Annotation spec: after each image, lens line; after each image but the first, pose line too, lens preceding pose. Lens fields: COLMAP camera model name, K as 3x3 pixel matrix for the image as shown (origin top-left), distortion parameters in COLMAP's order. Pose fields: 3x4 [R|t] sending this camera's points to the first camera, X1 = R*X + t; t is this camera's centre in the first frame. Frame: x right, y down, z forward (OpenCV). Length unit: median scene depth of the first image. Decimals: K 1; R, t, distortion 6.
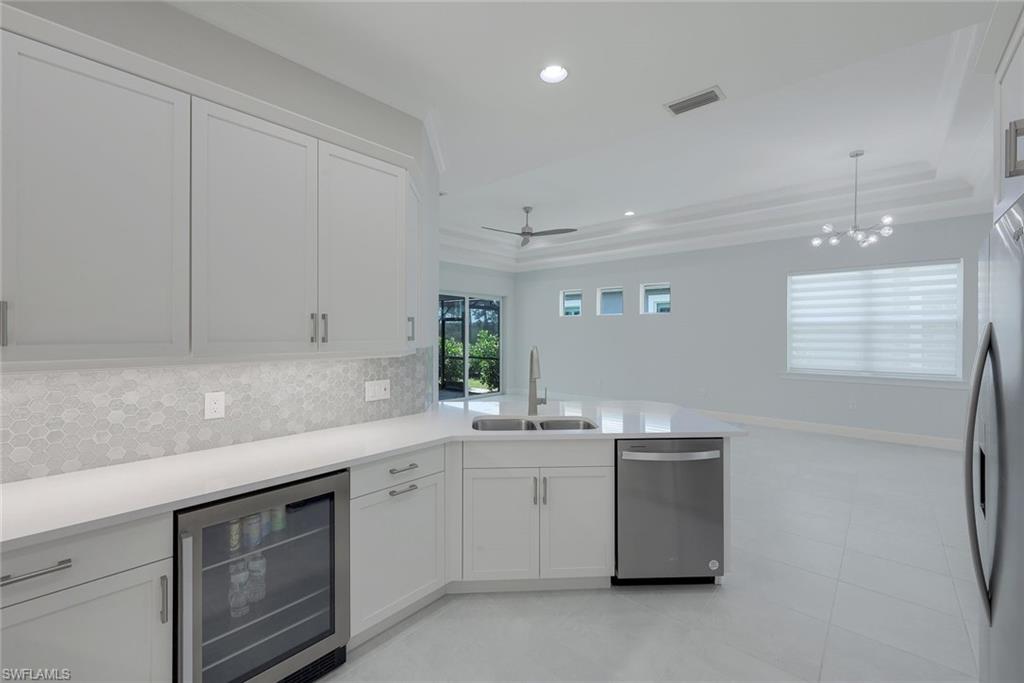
lens RADIAL K [[420.2, 0, 509.0], [0, 420.2, 335.8], [0, 0, 1]] dist [-0.001565, -0.000140]
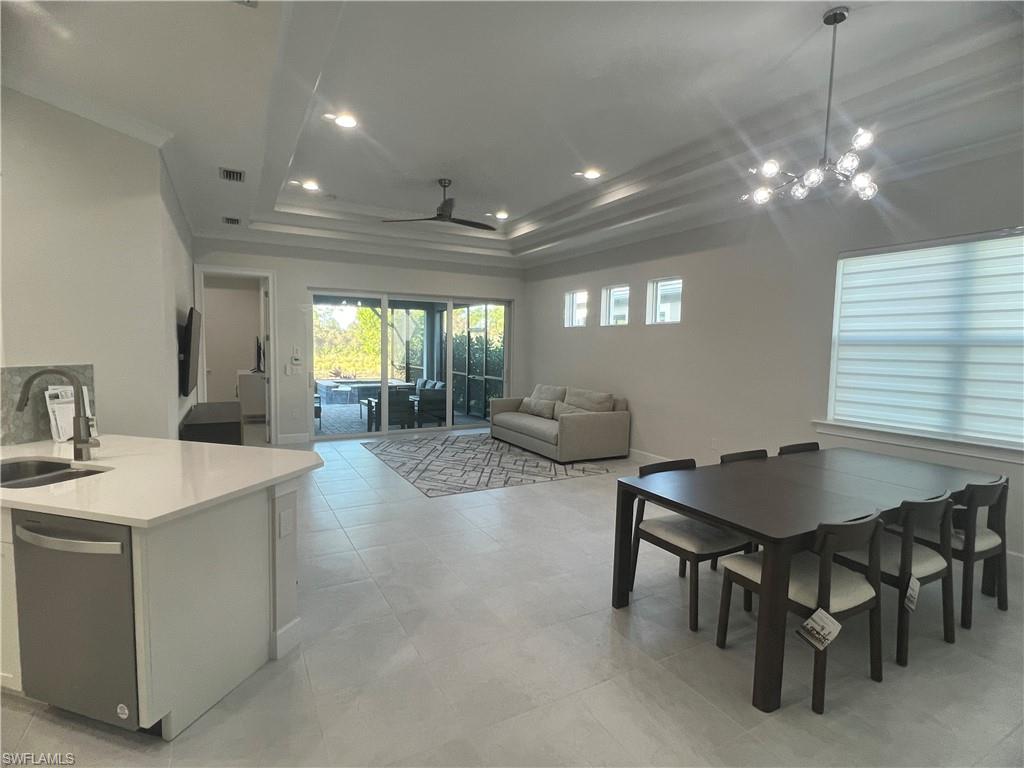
lens RADIAL K [[513.7, 0, 512.0], [0, 513.7, 384.0], [0, 0, 1]] dist [0.002770, 0.000327]
pose [[0.944835, 0.043721, -0.324615, 1.412639], [-0.022015, 0.997287, 0.070243, -0.040804], [0.326806, -0.059221, 0.943234, 0.504288]]
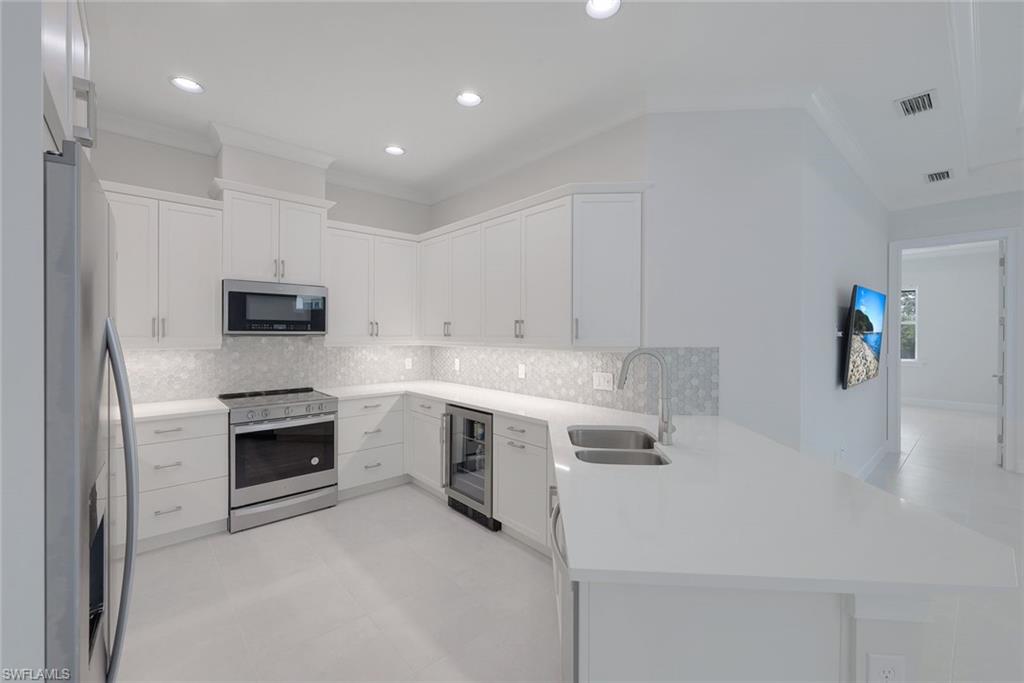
lens RADIAL K [[420.2, 0, 509.0], [0, 420.2, 335.8], [0, 0, 1]] dist [-0.001565, -0.000140]
pose [[-0.113290, 0.004845, -0.993550, 1.053997], [-0.006560, 0.999963, 0.005624, -0.001145], [0.993540, 0.007155, -0.113254, 1.057796]]
